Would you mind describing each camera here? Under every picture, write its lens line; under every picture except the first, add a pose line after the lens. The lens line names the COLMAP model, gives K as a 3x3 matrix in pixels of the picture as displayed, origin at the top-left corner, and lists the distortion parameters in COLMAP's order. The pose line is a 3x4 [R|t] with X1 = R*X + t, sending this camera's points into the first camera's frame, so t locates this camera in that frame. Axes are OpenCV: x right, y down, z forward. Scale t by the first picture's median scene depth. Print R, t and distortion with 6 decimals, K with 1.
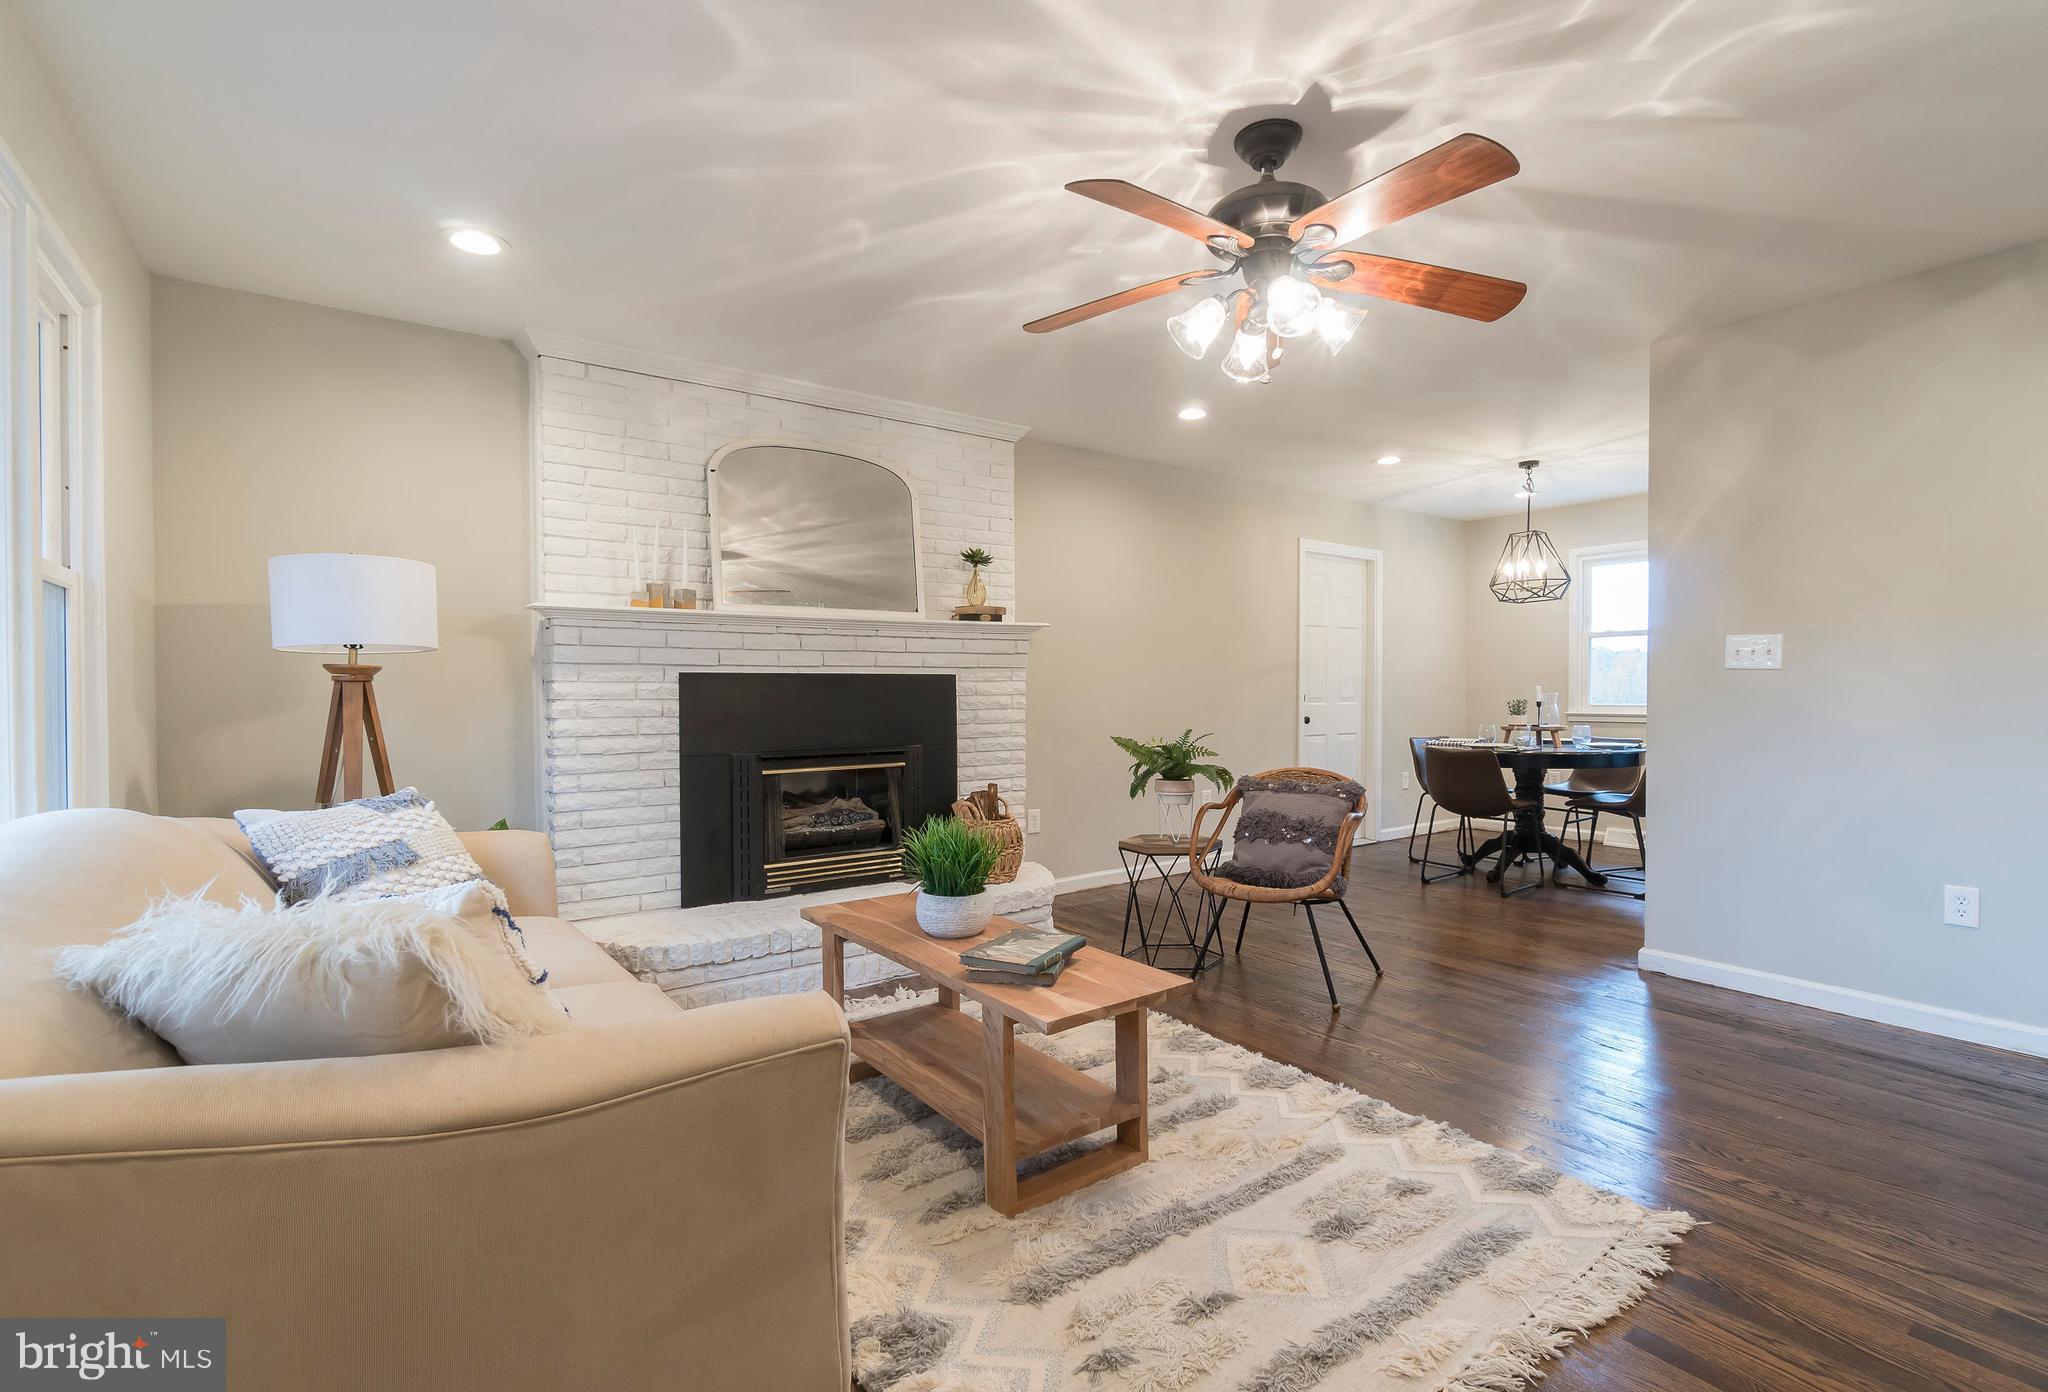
lens RADIAL K [[930.7, 0, 1026.3], [0, 930.7, 707.5], [0, 0, 1]] dist [-0.002015, 0.000078]
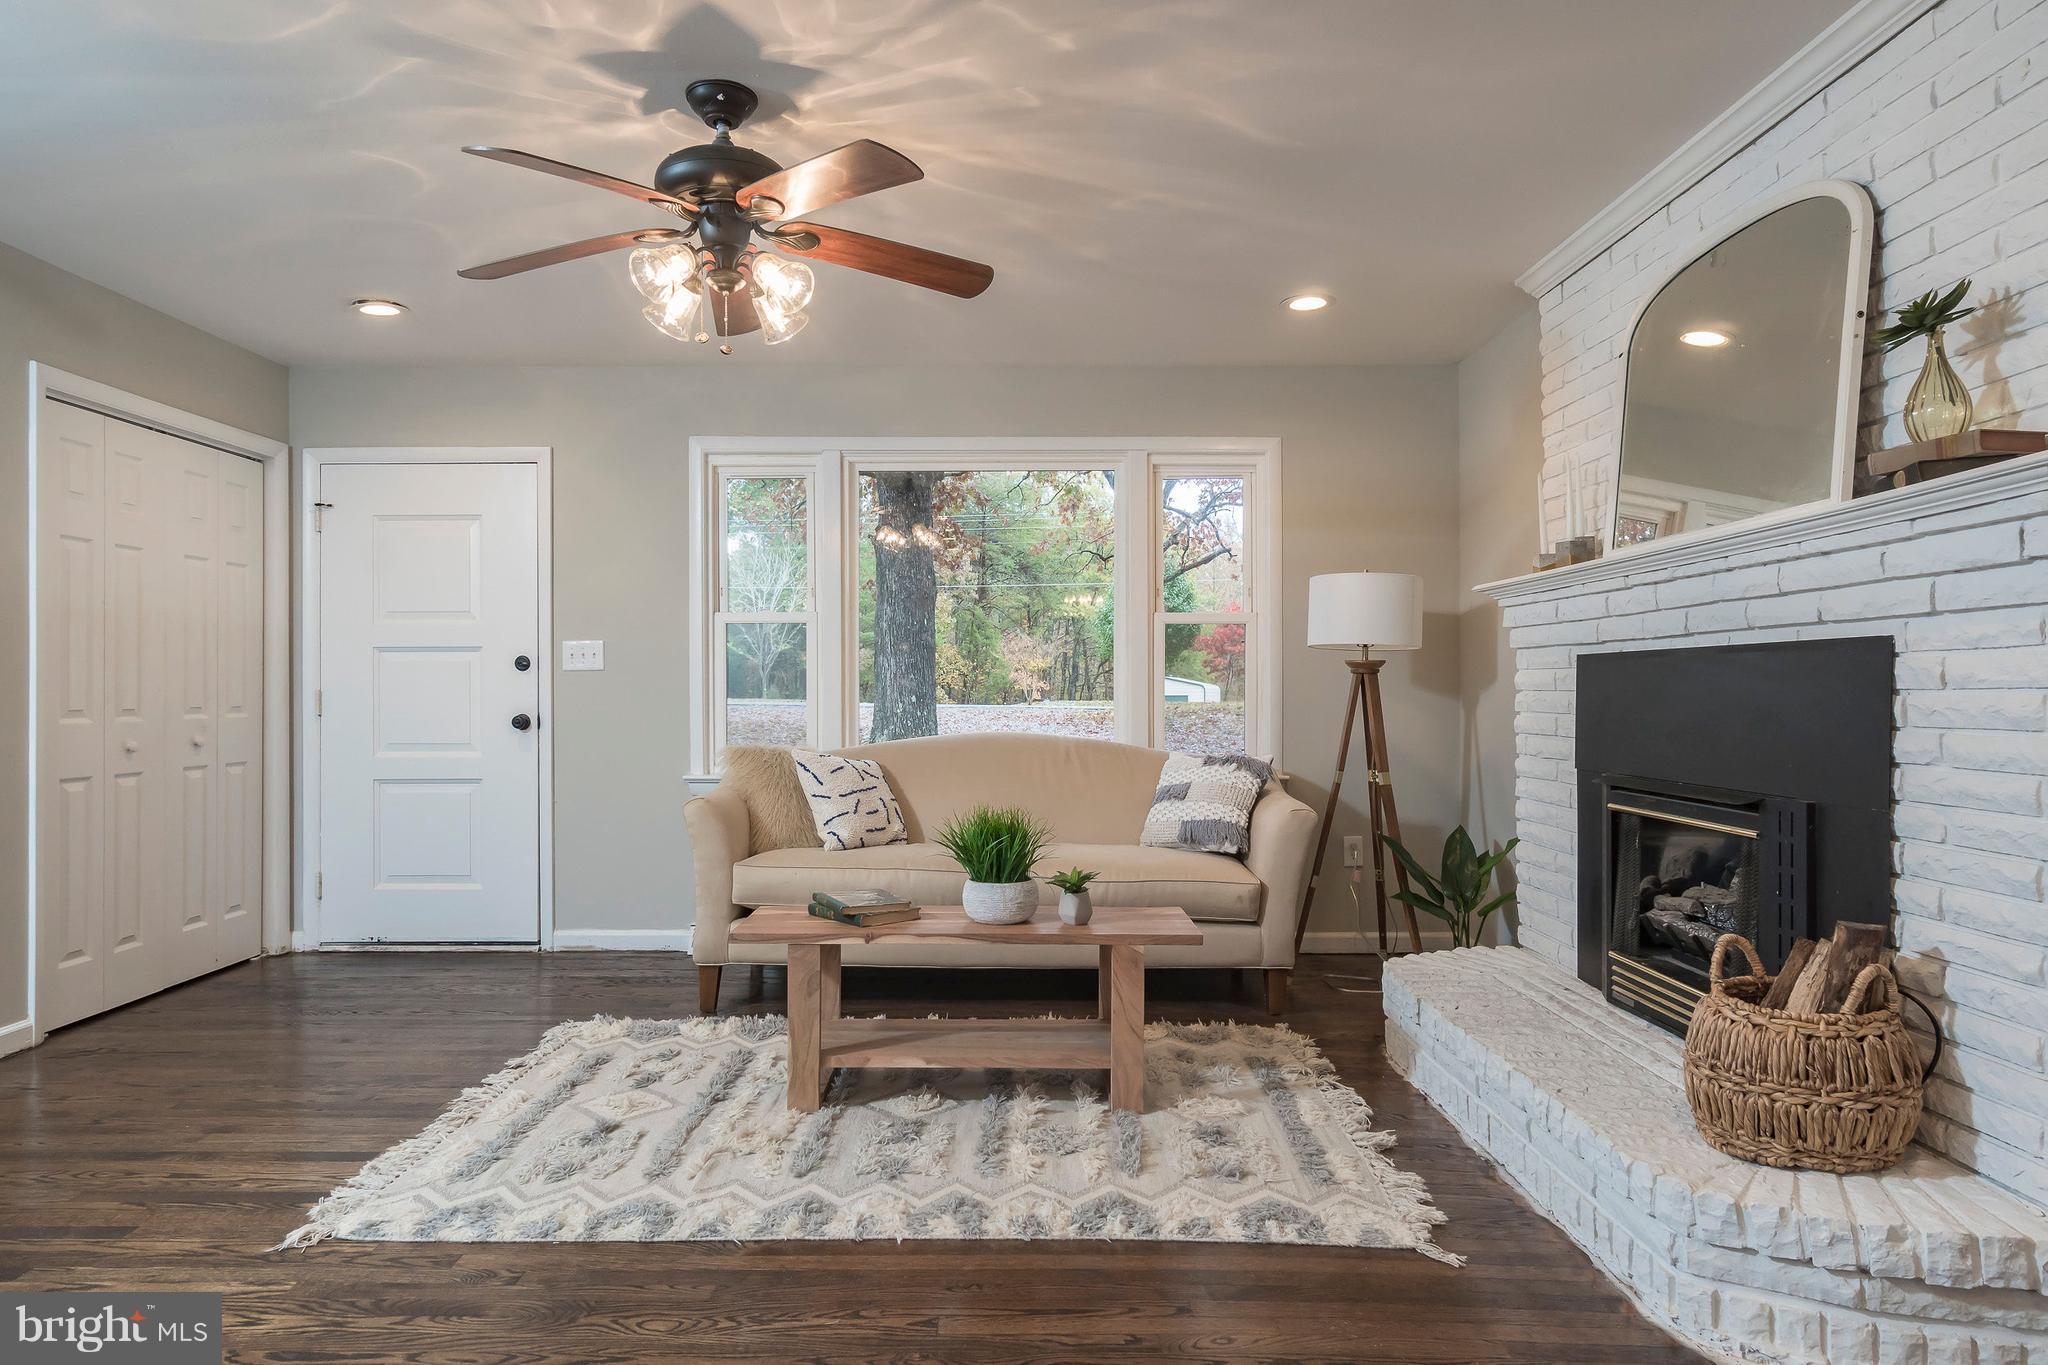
lens RADIAL K [[1234.1, 0, 1021.6], [0, 1234.1, 689.2], [0, 0, 1]] dist [-0.001316, -0.001122]
pose [[-0.582541, 0.006382, -0.812777, 0.672088], [-0.010838, 0.999819, 0.015618, -0.020423], [0.812729, 0.017907, -0.582366, 1.209482]]
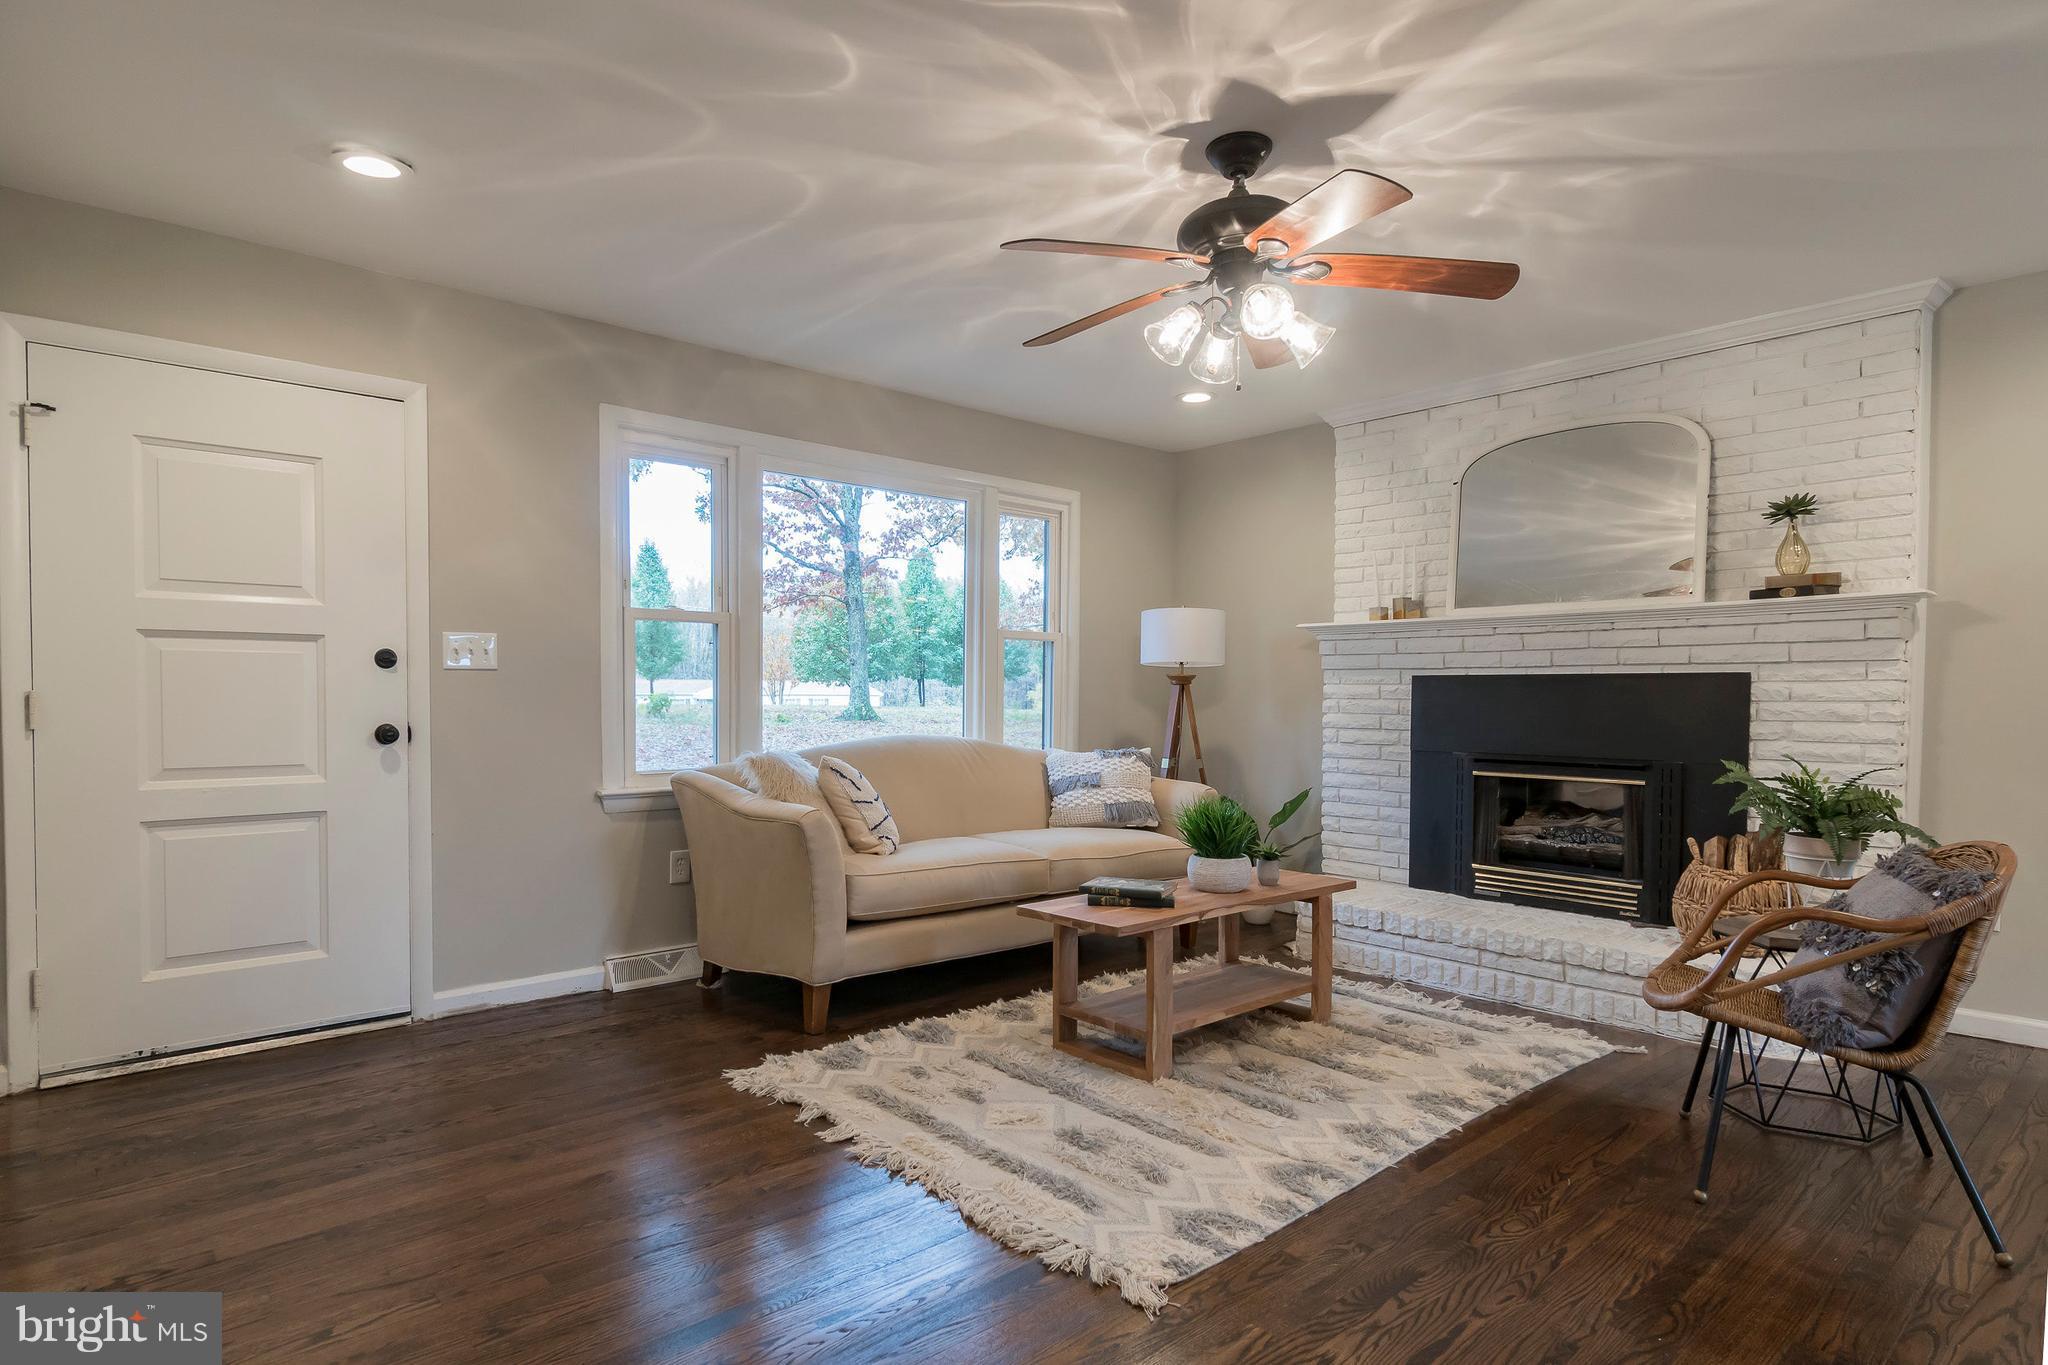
lens RADIAL K [[1088.1, 0, 1017.6], [0, 1088.1, 721.6], [0, 0, 1]] dist [0.001553, 0.000243]
pose [[0.104999, 0.031707, -0.993967, 0.875269], [-0.025061, 0.999259, 0.029229, -0.008500], [0.994157, 0.021840, 0.105715, 0.394095]]
